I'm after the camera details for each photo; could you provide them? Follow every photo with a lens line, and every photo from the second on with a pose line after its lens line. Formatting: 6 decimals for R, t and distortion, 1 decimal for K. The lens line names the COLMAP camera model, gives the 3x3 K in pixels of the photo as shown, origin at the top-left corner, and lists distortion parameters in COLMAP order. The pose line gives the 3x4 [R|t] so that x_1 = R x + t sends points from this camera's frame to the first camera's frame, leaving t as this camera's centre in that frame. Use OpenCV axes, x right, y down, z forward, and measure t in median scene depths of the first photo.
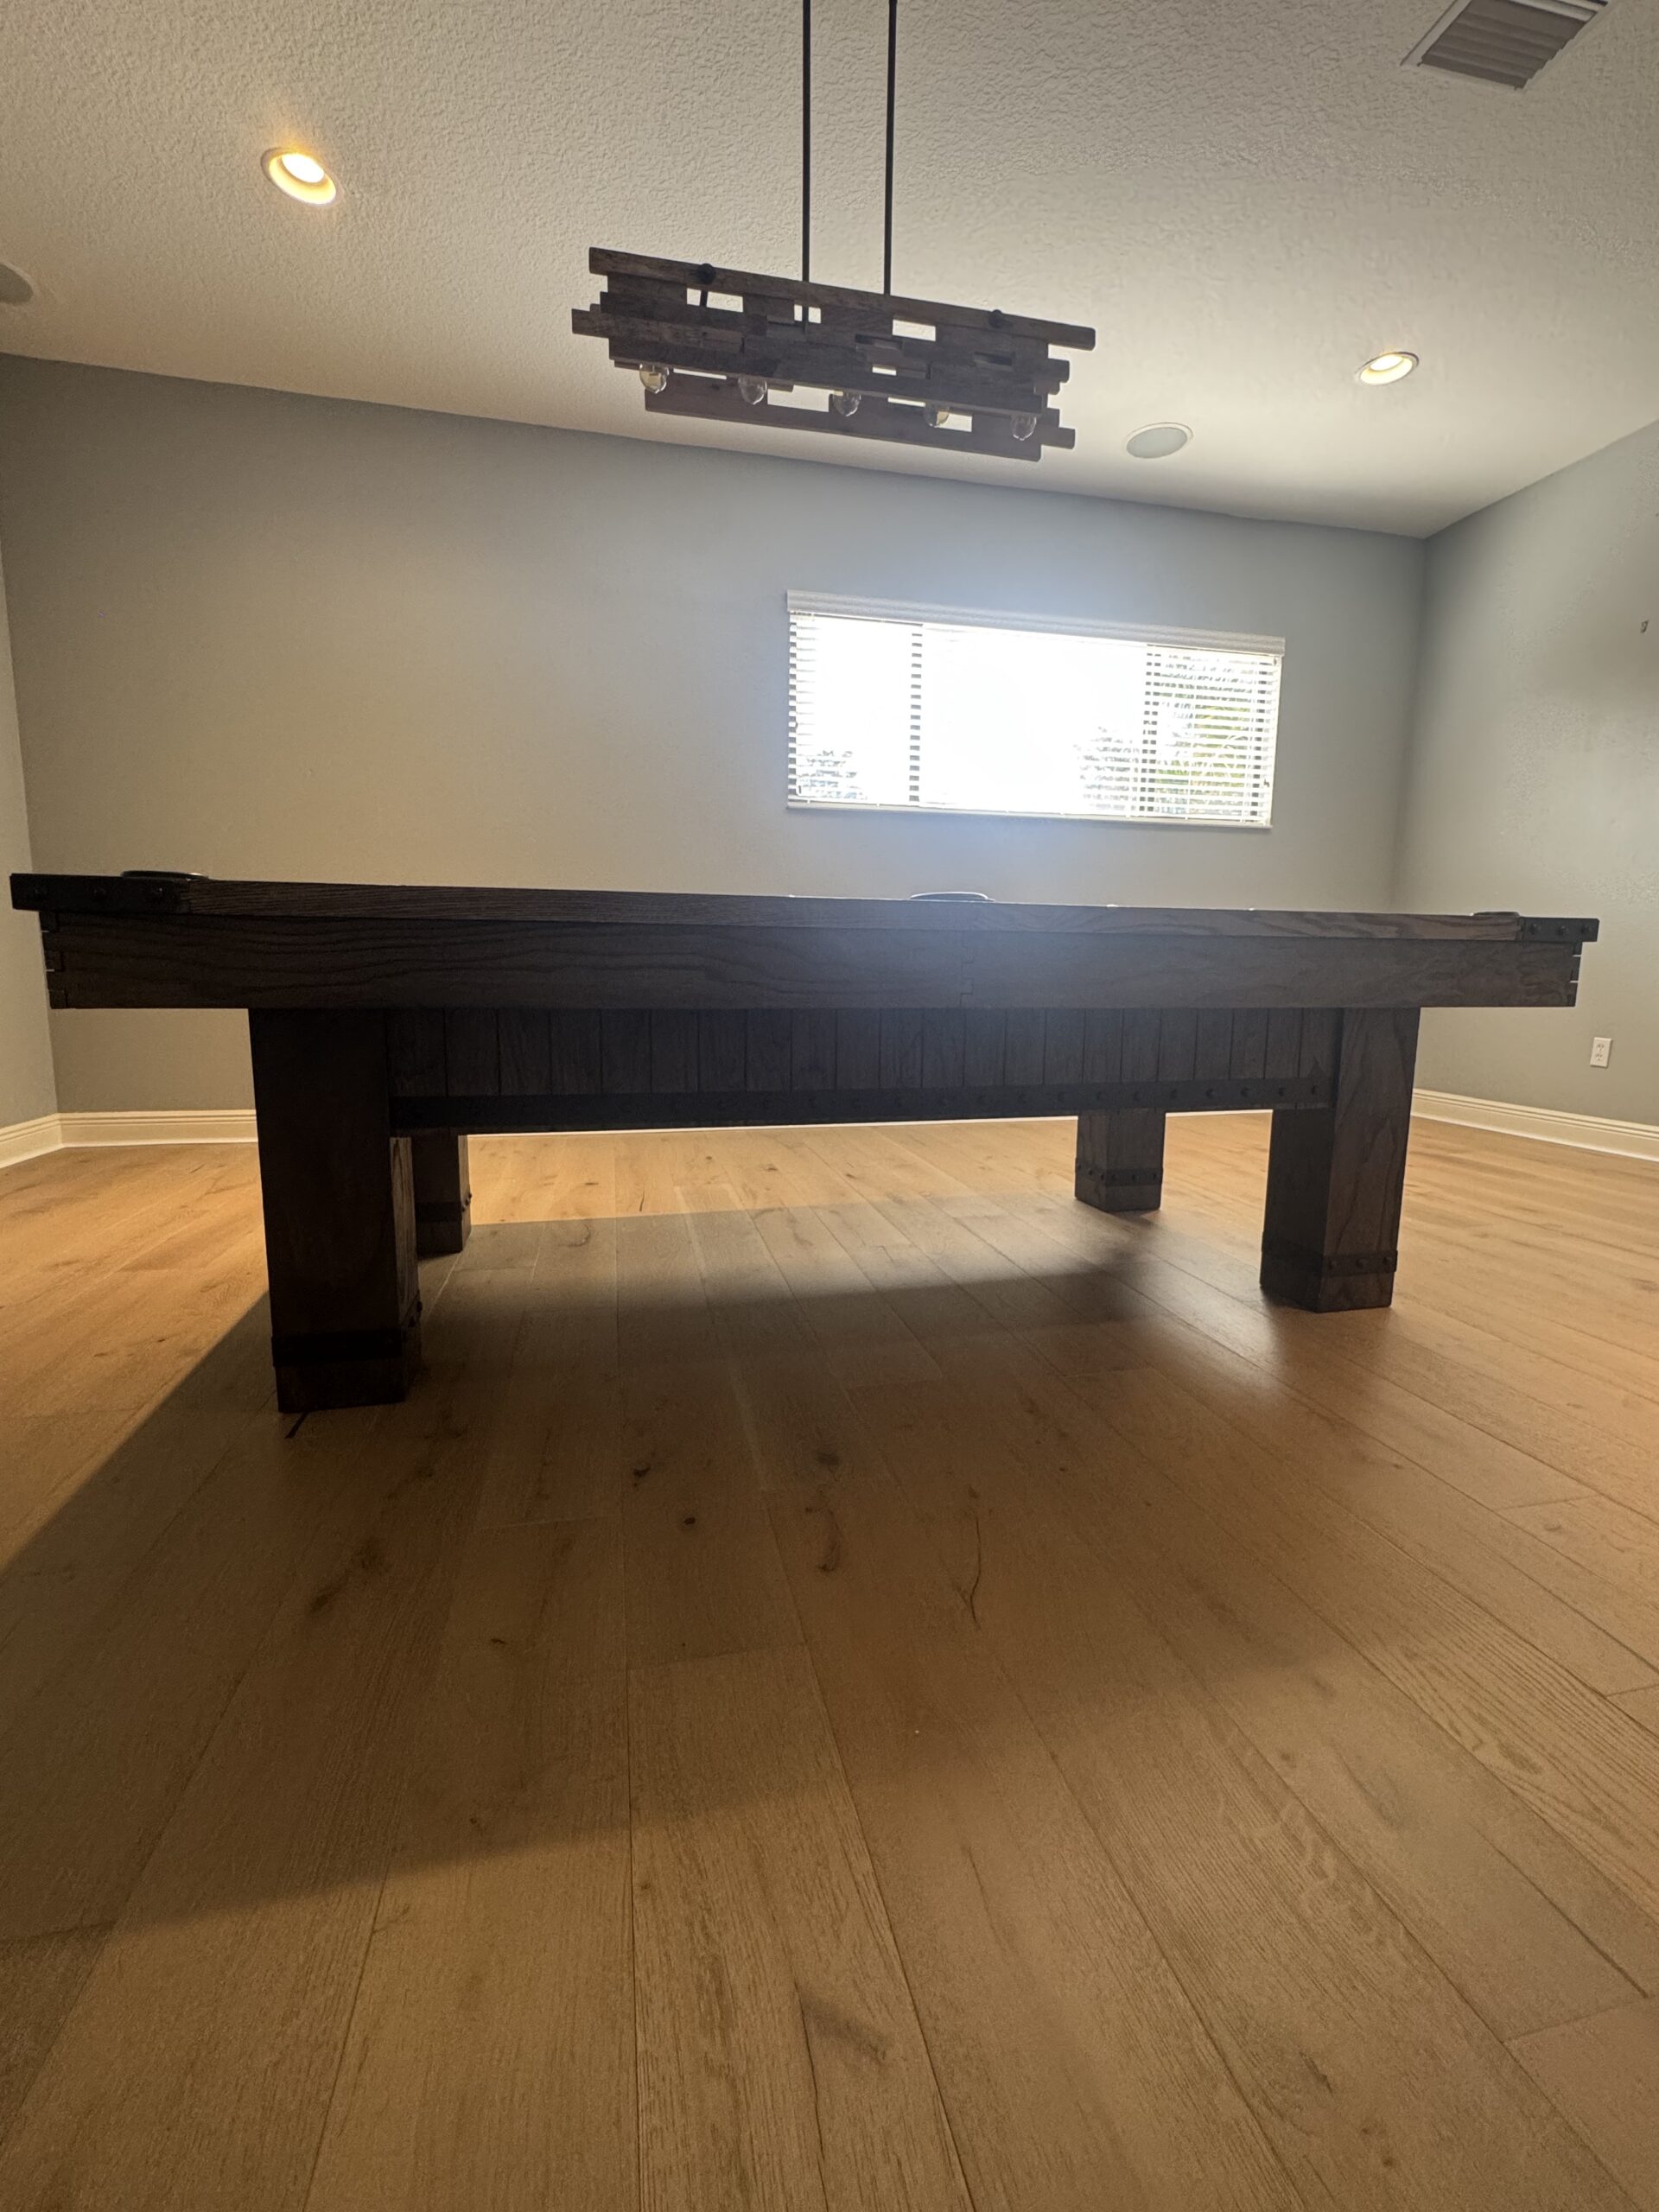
lens RADIAL K [[962.4, 0, 825.2], [0, 962.4, 1107.4], [0, 0, 1]] dist [-0.001478, -0.001229]
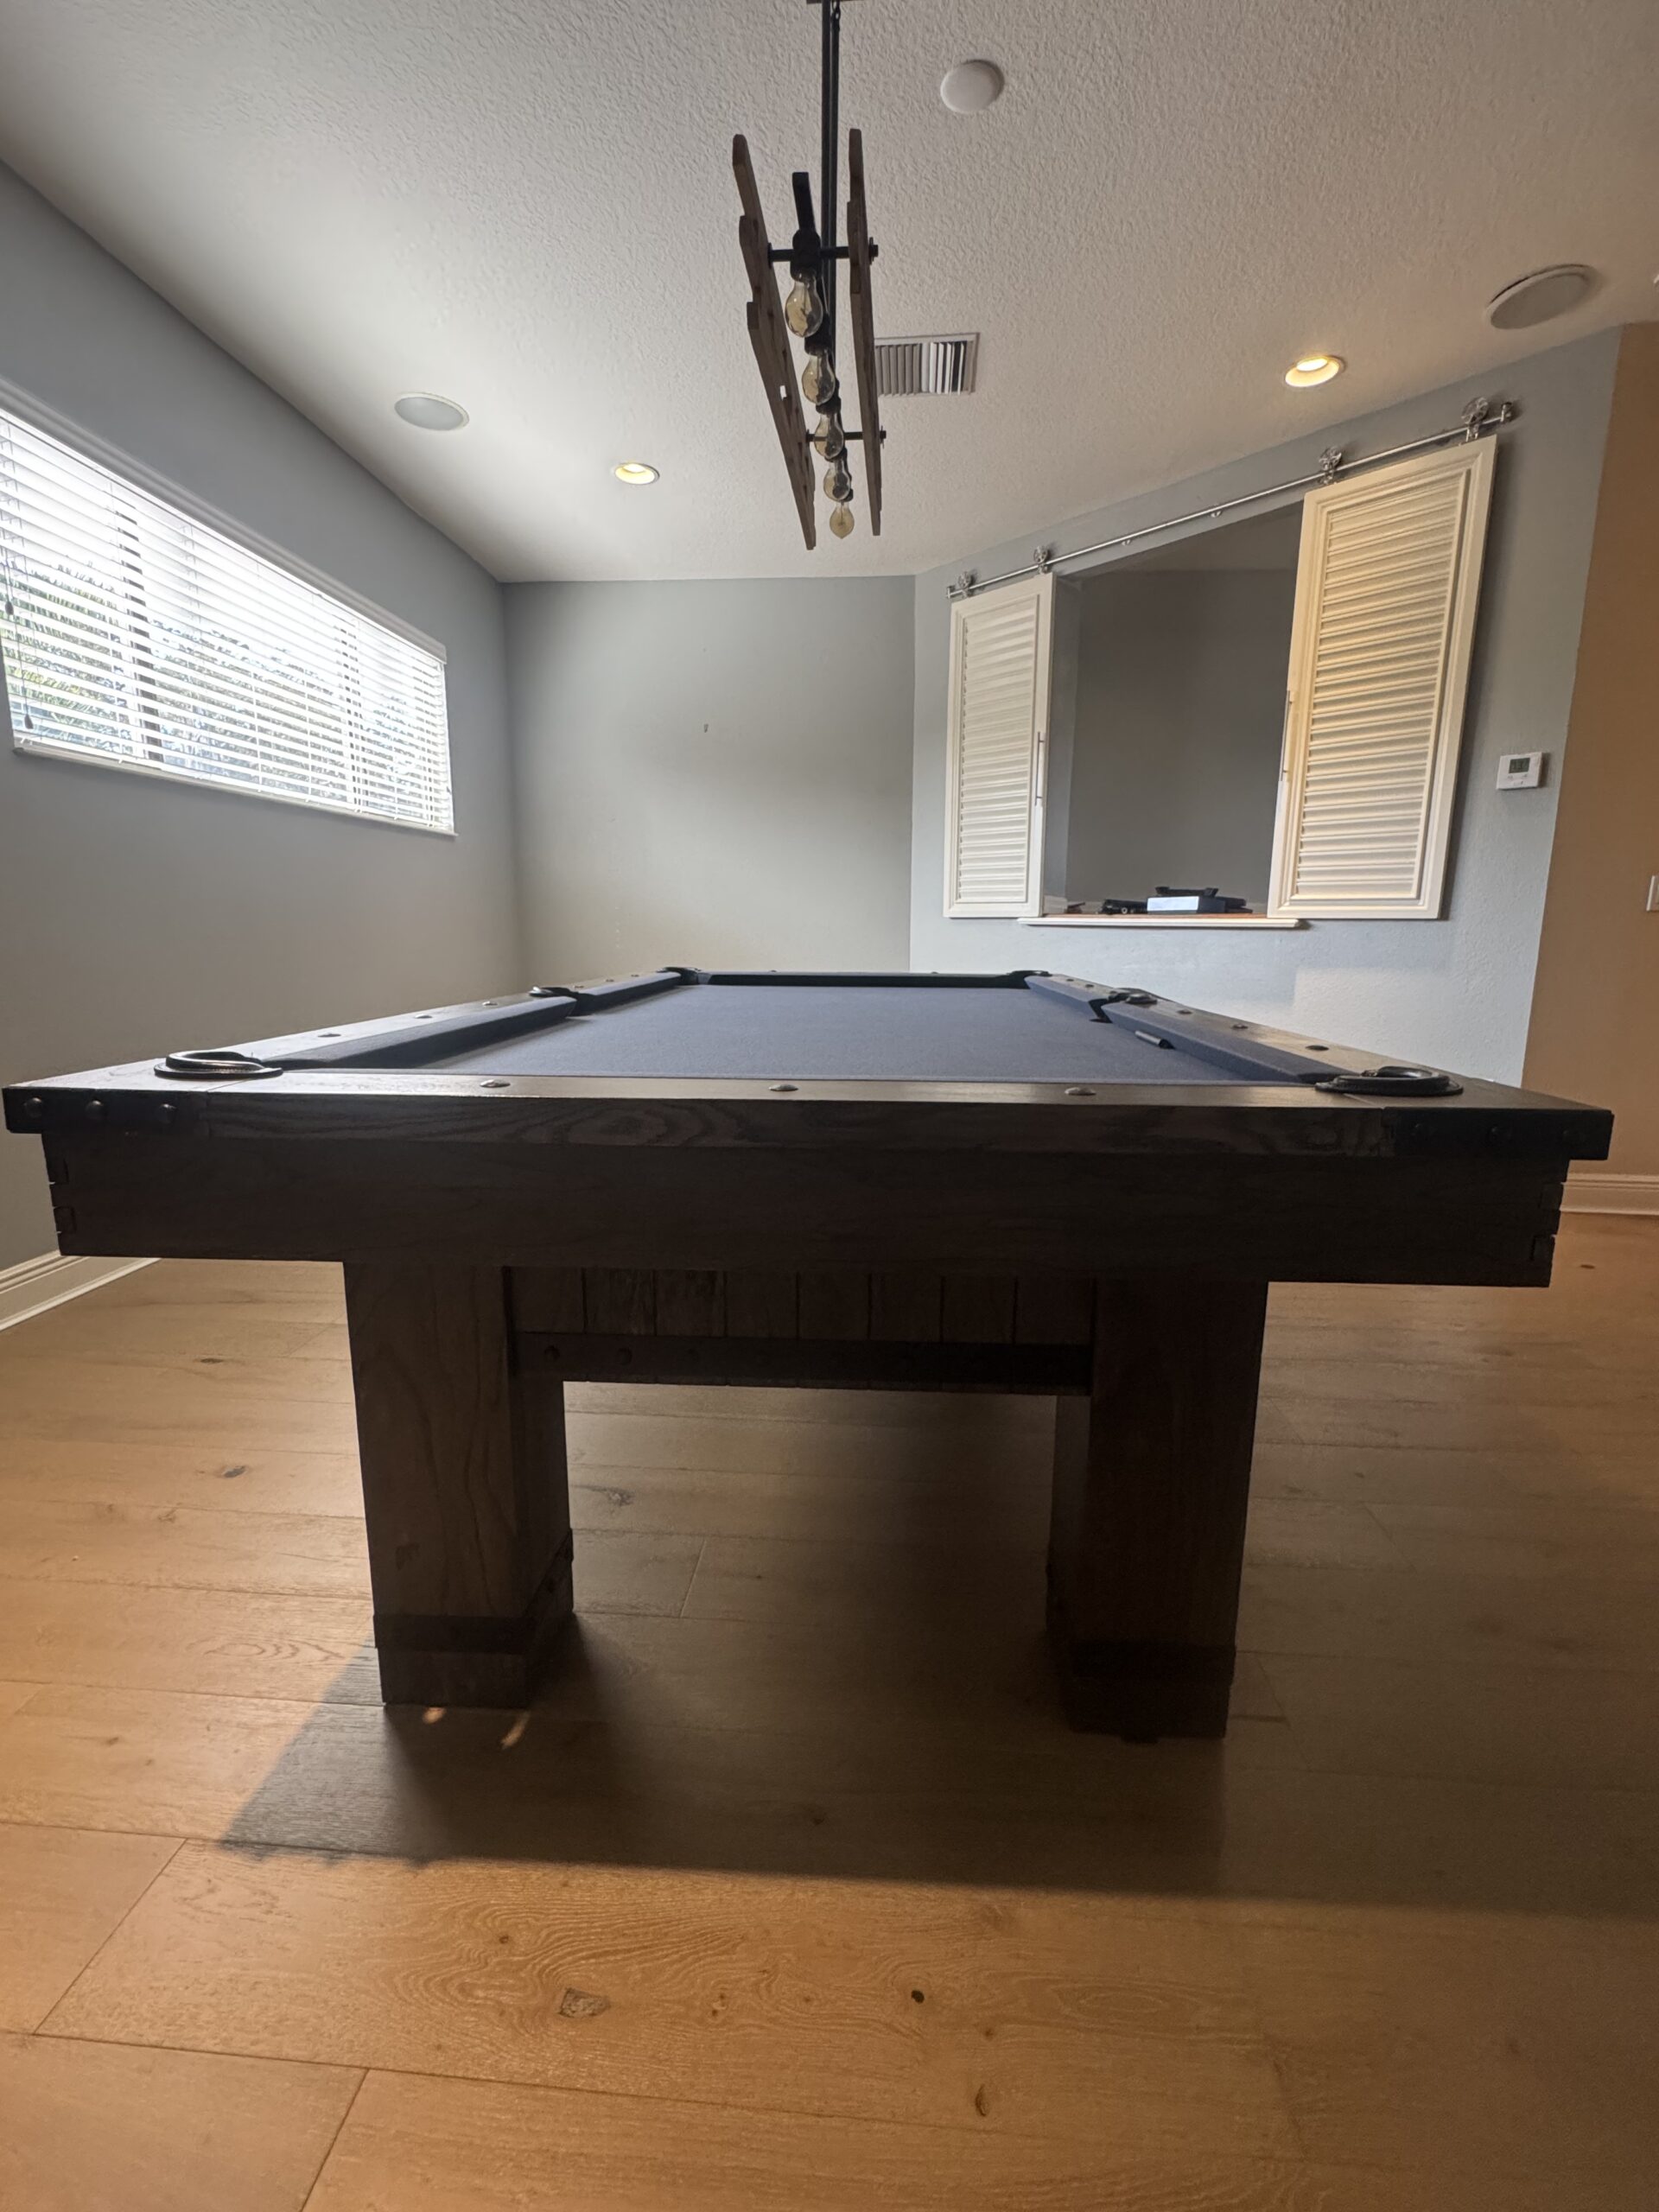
lens RADIAL K [[998.6, 0, 829.5], [0, 998.6, 1106.0], [0, 0, 1]] dist [-0.004284, -0.001053]
pose [[0.250786, -0.184538, 0.950290, -0.478185], [0.135447, 0.978694, 0.154309, -0.123793], [-0.958520, 0.090016, 0.270438, 0.375281]]
